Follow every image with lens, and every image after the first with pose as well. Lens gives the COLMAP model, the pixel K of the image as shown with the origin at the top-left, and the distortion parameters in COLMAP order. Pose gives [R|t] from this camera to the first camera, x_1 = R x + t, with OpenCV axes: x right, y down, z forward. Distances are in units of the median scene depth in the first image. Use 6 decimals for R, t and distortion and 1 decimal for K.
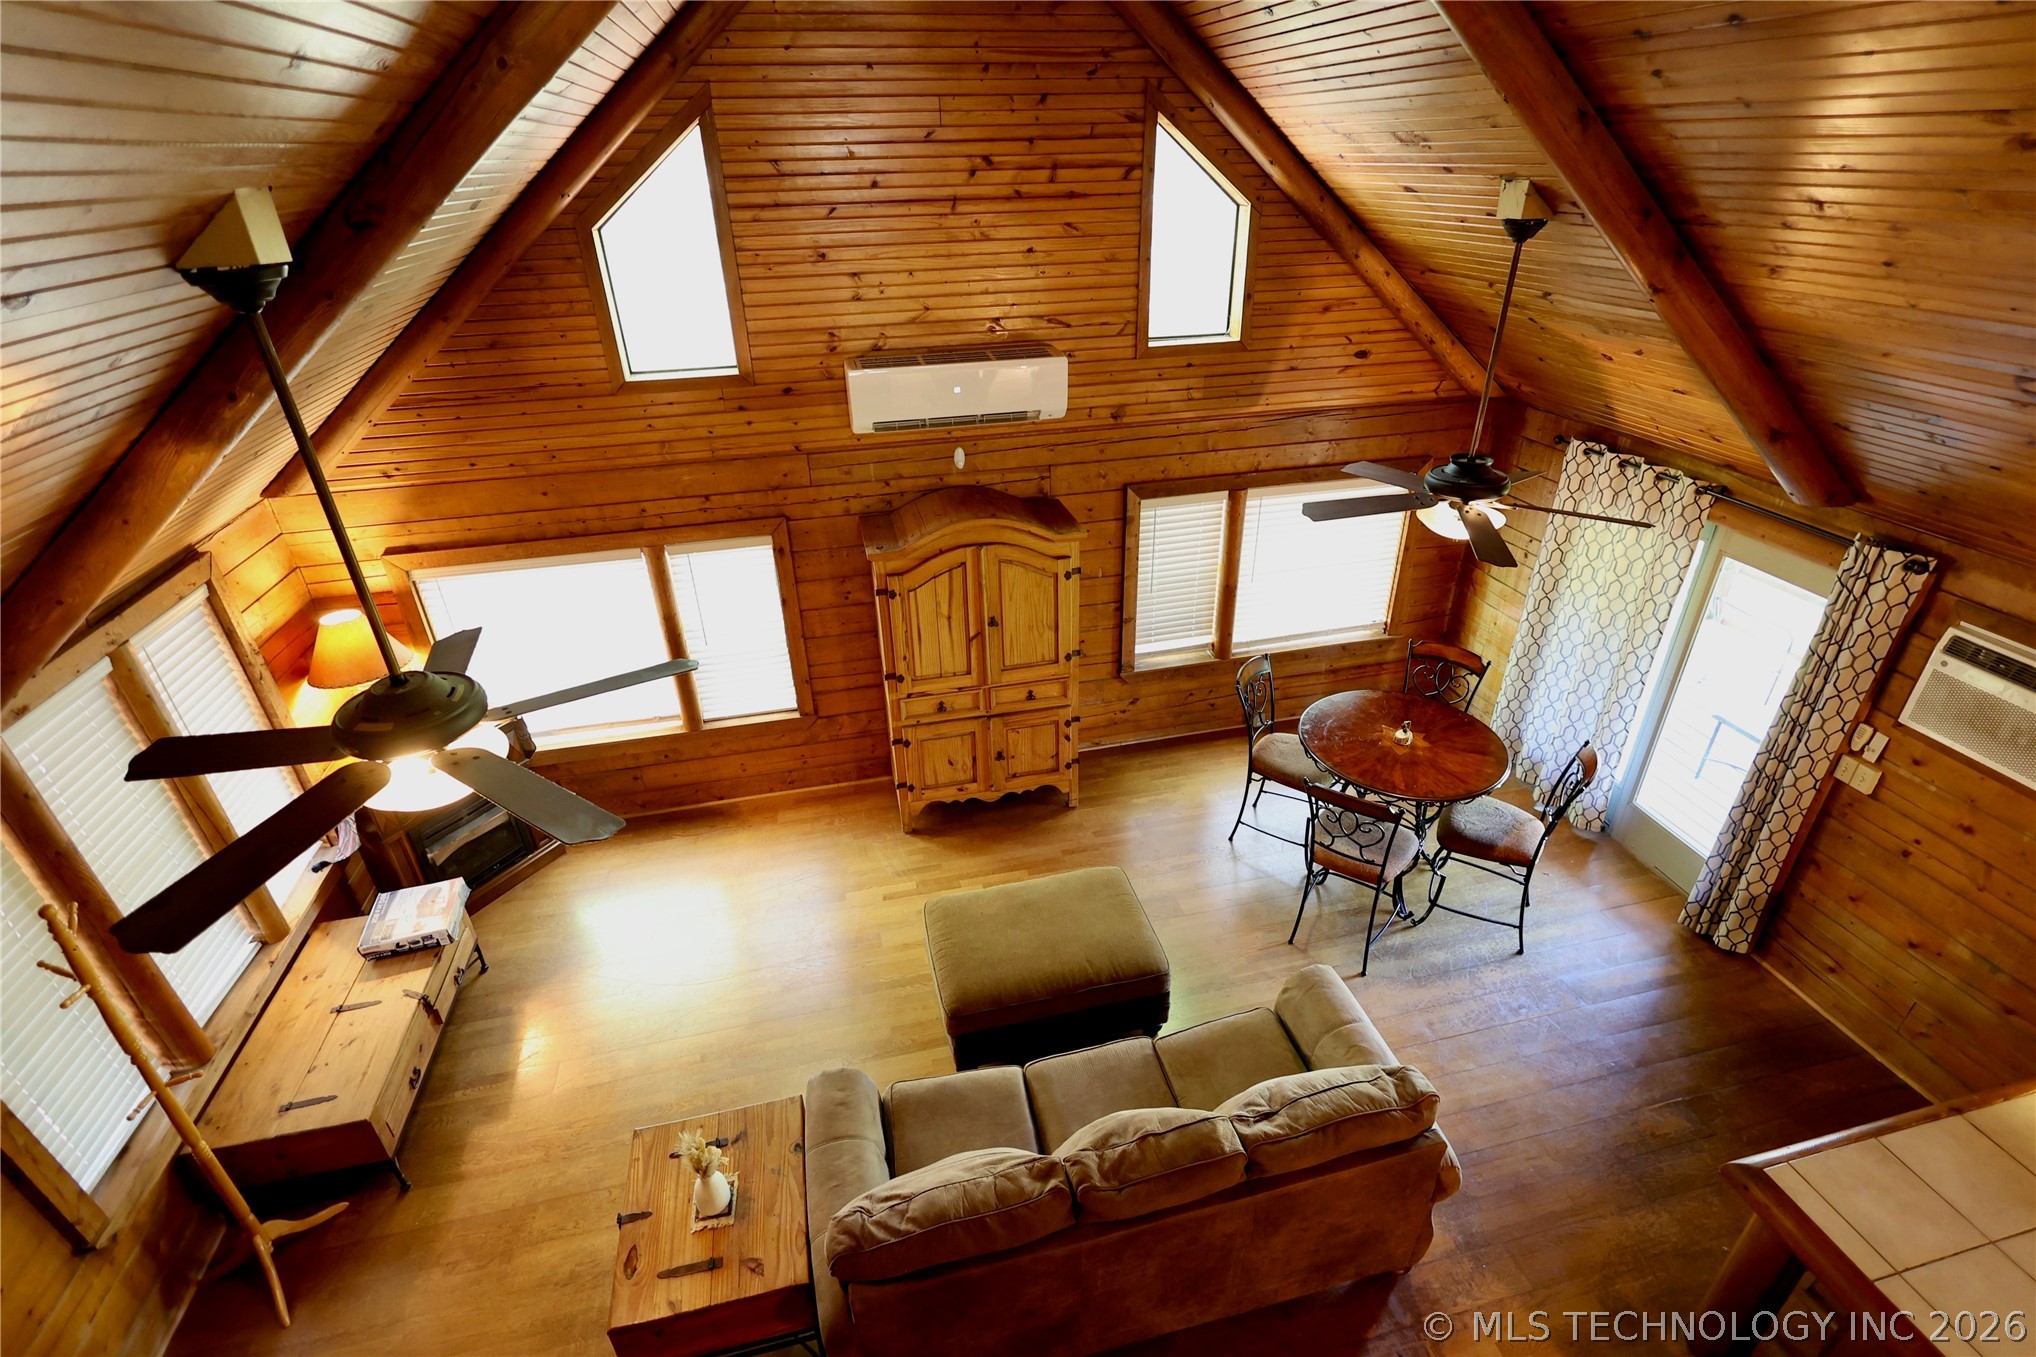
lens RADIAL K [[939.3, 0, 1014.3], [0, 939.3, 677.1], [0, 0, 1]] dist [-0.002241, -0.000376]
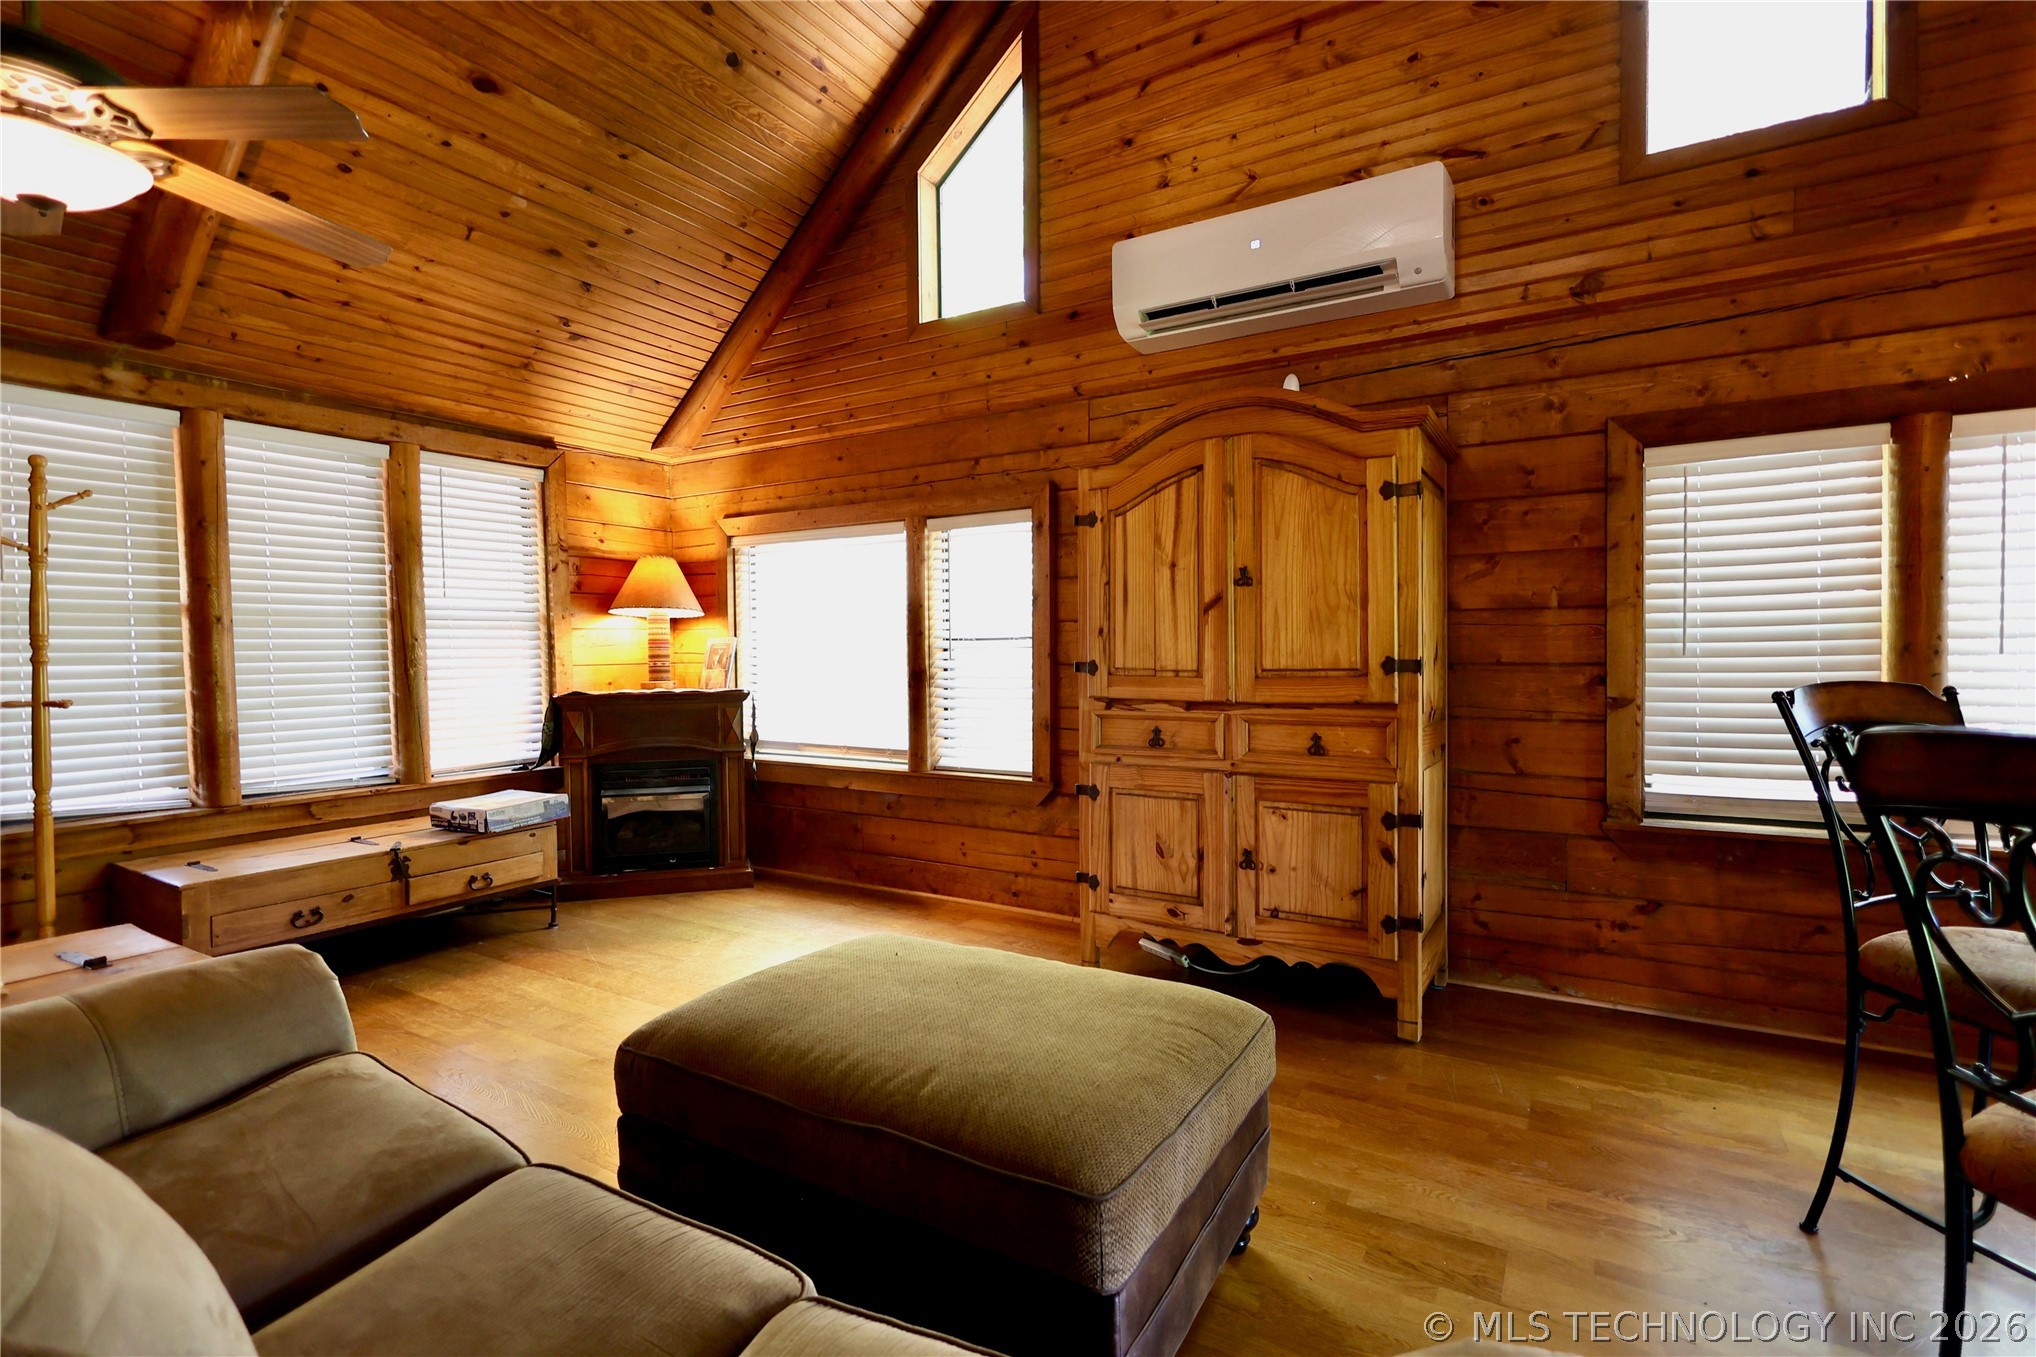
lens RADIAL K [[939.4, 0, 1018.7], [0, 939.4, 672.0], [0, 0, 1]] dist [-0.001523, -0.000428]
pose [[0.715771, 0.033982, -0.697508, 0.280048], [-0.346364, 0.884578, -0.312337, 0.217792], [0.606386, 0.465153, 0.644925, 0.583244]]
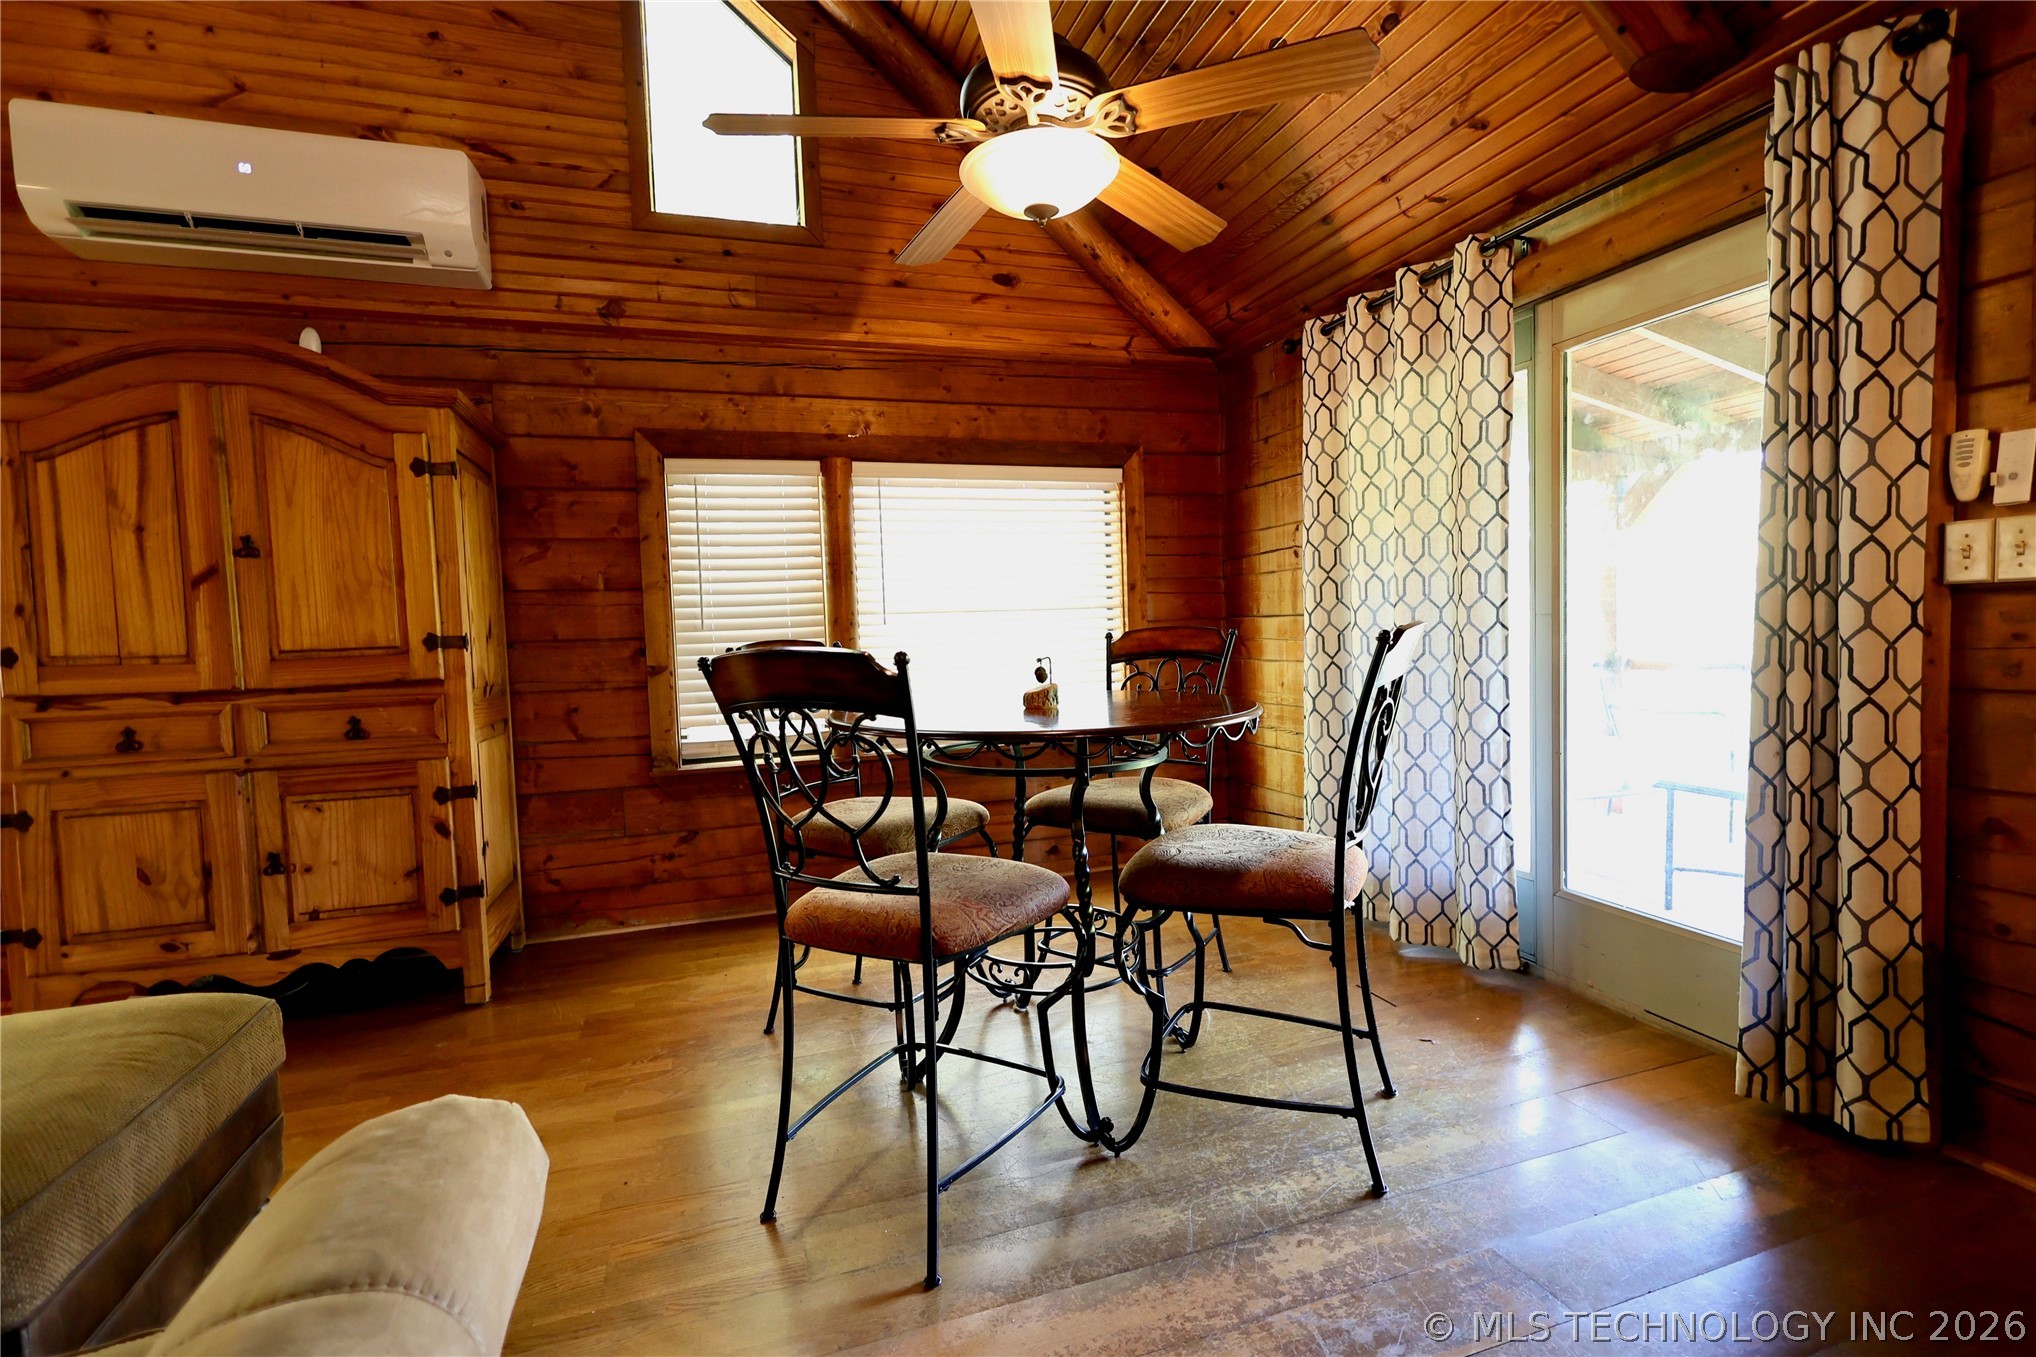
lens RADIAL K [[943.5, 0, 1030.1], [0, 943.5, 679.2], [0, 0, 1]] dist [-0.001291, 0.000506]
pose [[0.994867, -0.012496, 0.100418, 0.344386], [0.055492, 0.897198, -0.438129, 0.249606], [-0.084620, 0.441452, 0.893286, 0.551186]]
